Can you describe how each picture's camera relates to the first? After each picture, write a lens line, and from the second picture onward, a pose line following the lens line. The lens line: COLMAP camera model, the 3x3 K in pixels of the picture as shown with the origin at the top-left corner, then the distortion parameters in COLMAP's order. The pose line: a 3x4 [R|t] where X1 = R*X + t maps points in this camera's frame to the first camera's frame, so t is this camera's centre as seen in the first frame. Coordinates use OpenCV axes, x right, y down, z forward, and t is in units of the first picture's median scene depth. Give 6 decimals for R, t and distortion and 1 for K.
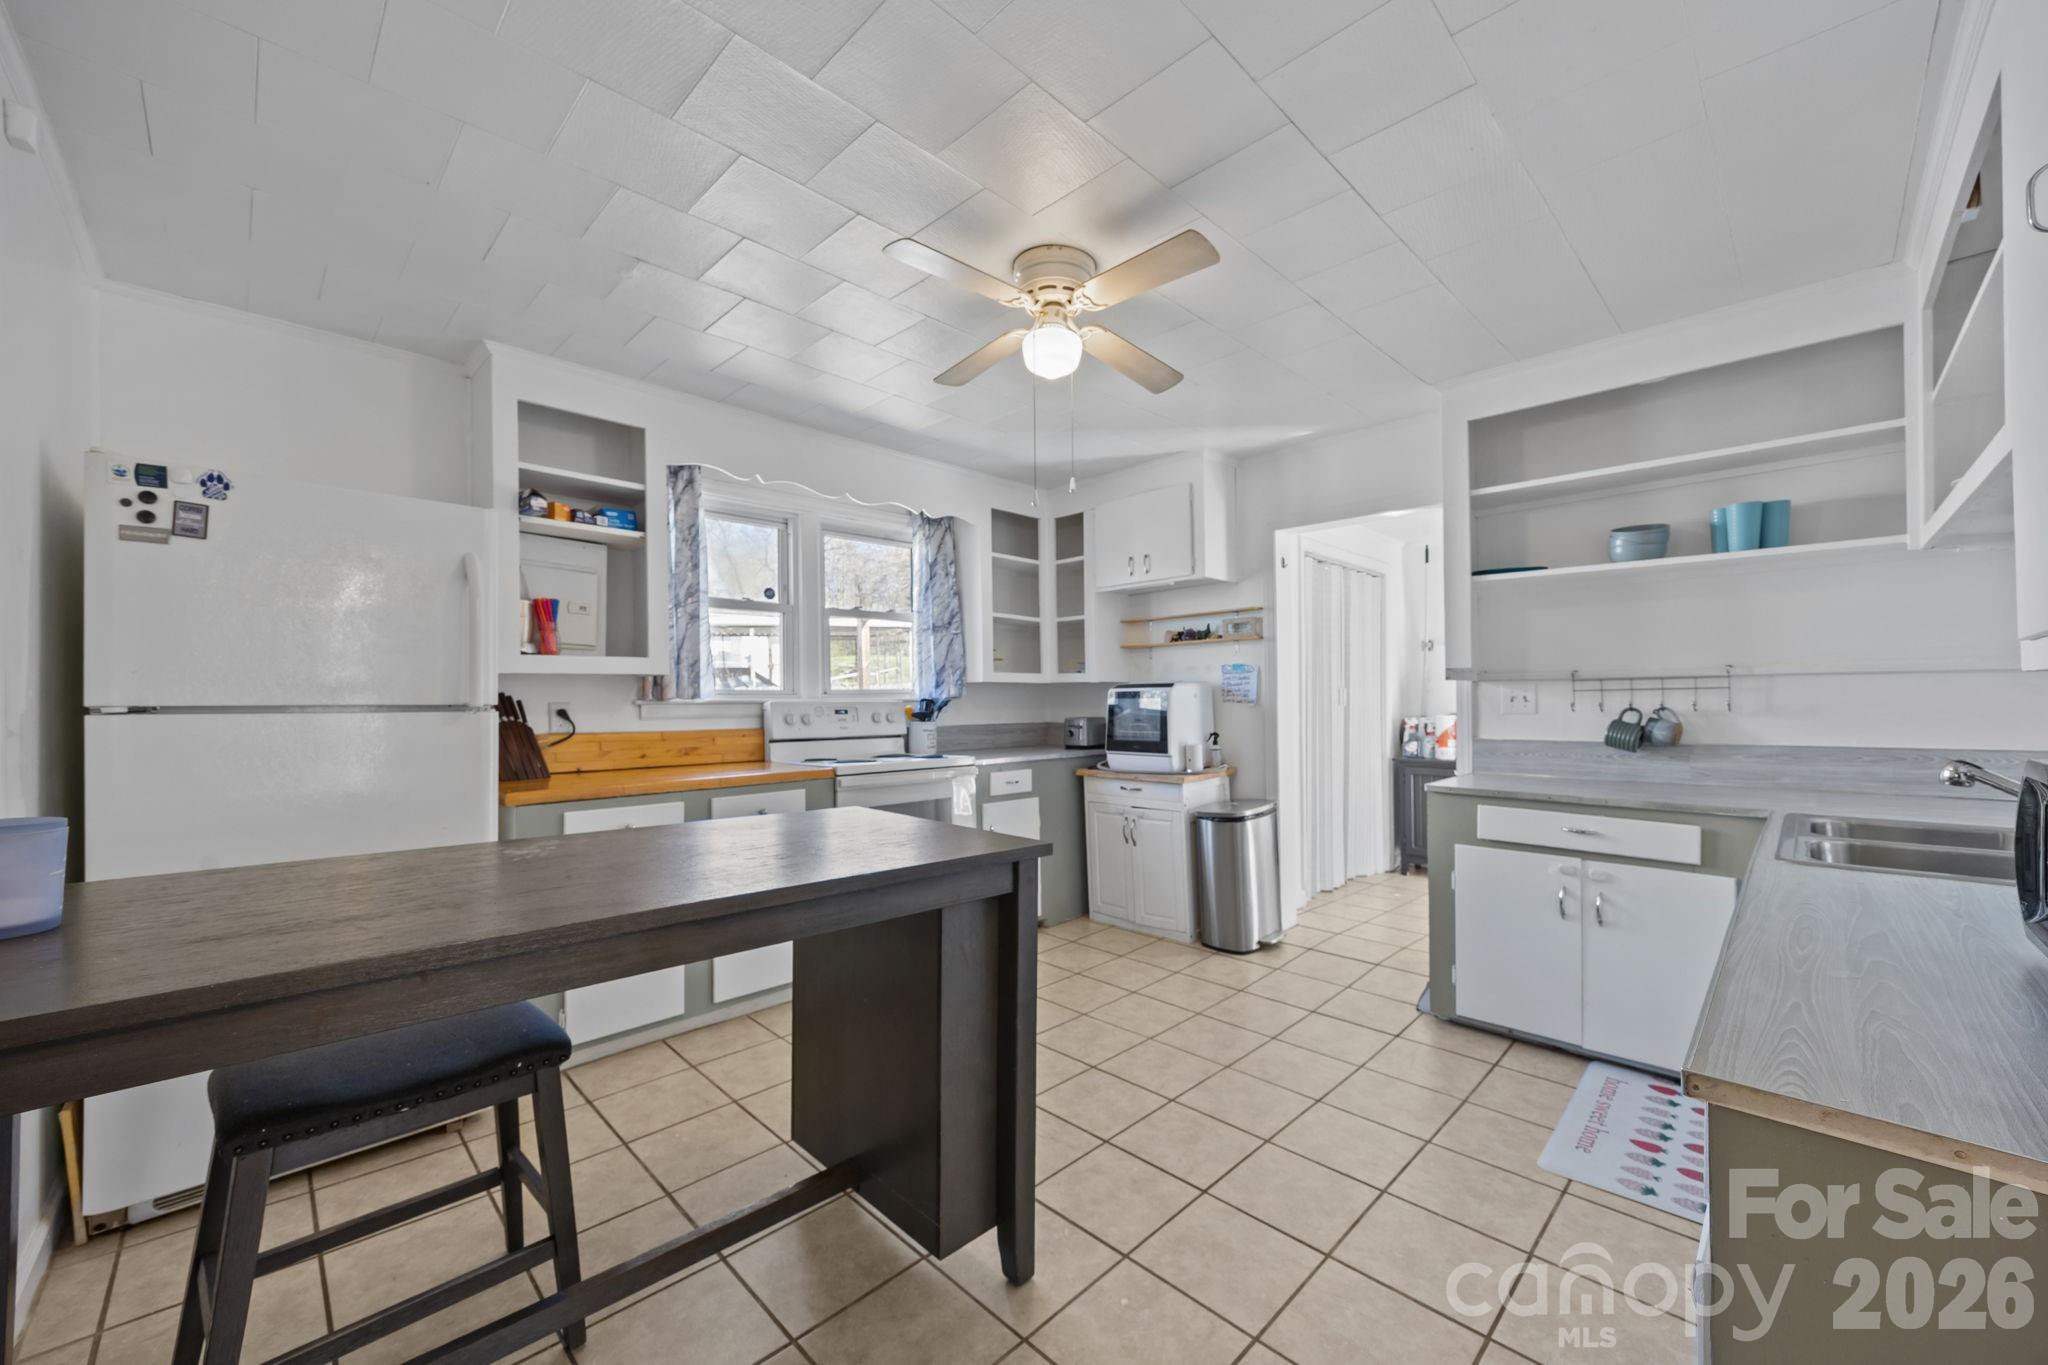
lens RADIAL K [[792.2, 0, 1023.1], [0, 792.2, 691.5], [0, 0, 1]] dist [0.002338, -0.000312]
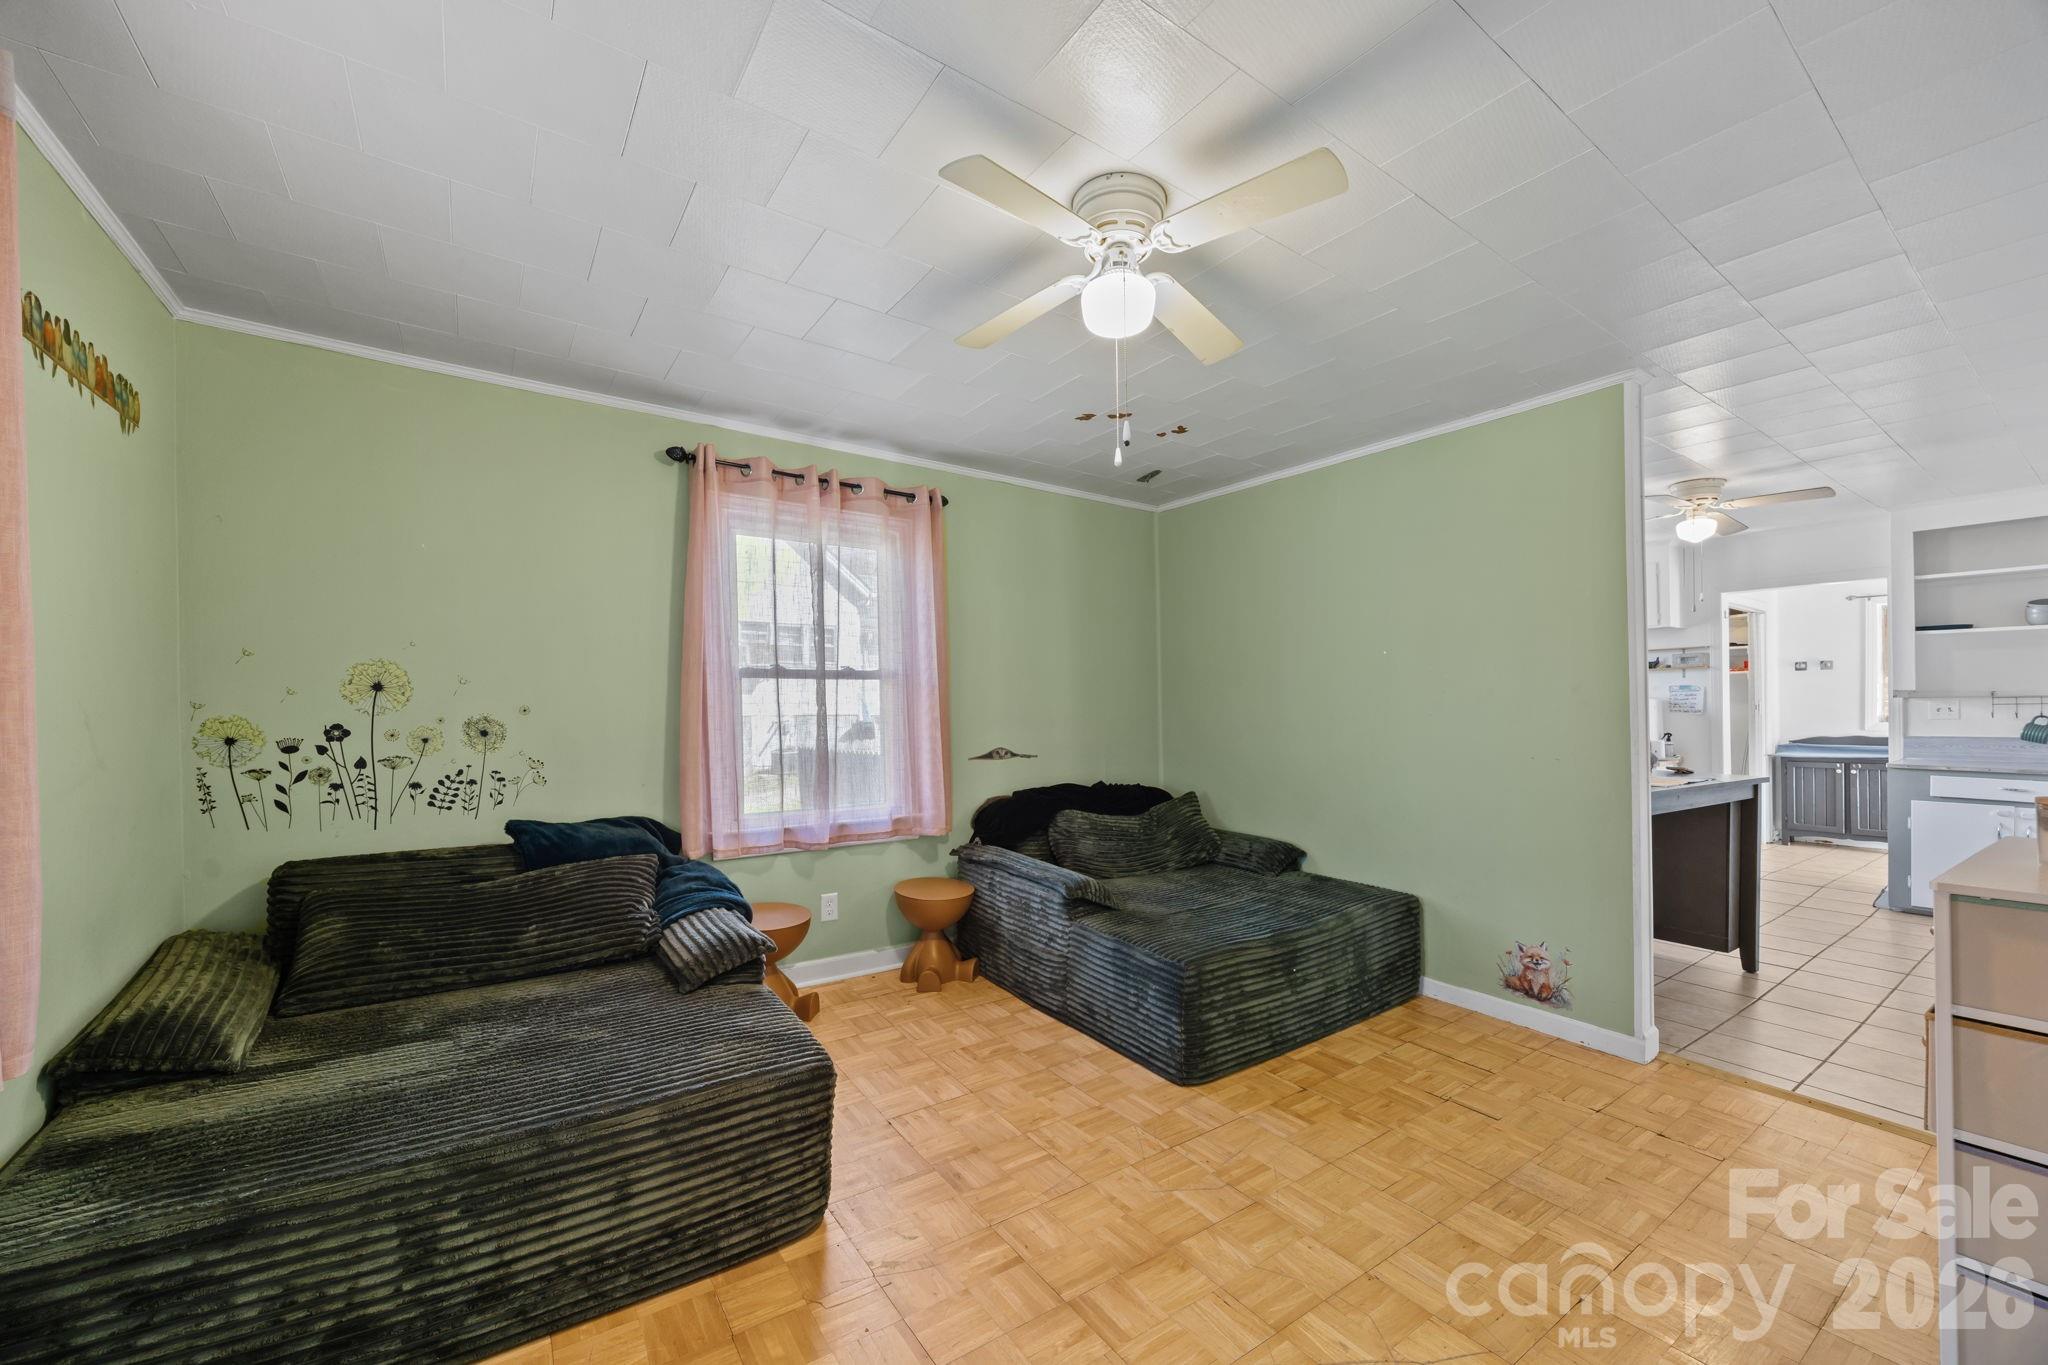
lens RADIAL K [[792.2, 0, 1031.9], [0, 792.2, 704.6], [0, 0, 1]] dist [0.002338, -0.000312]
pose [[0.985610, -0.004795, -0.168966, -0.911333], [0.005680, 0.999973, 0.004755, -0.018513], [0.168939, -0.005647, 0.985610, -0.861521]]
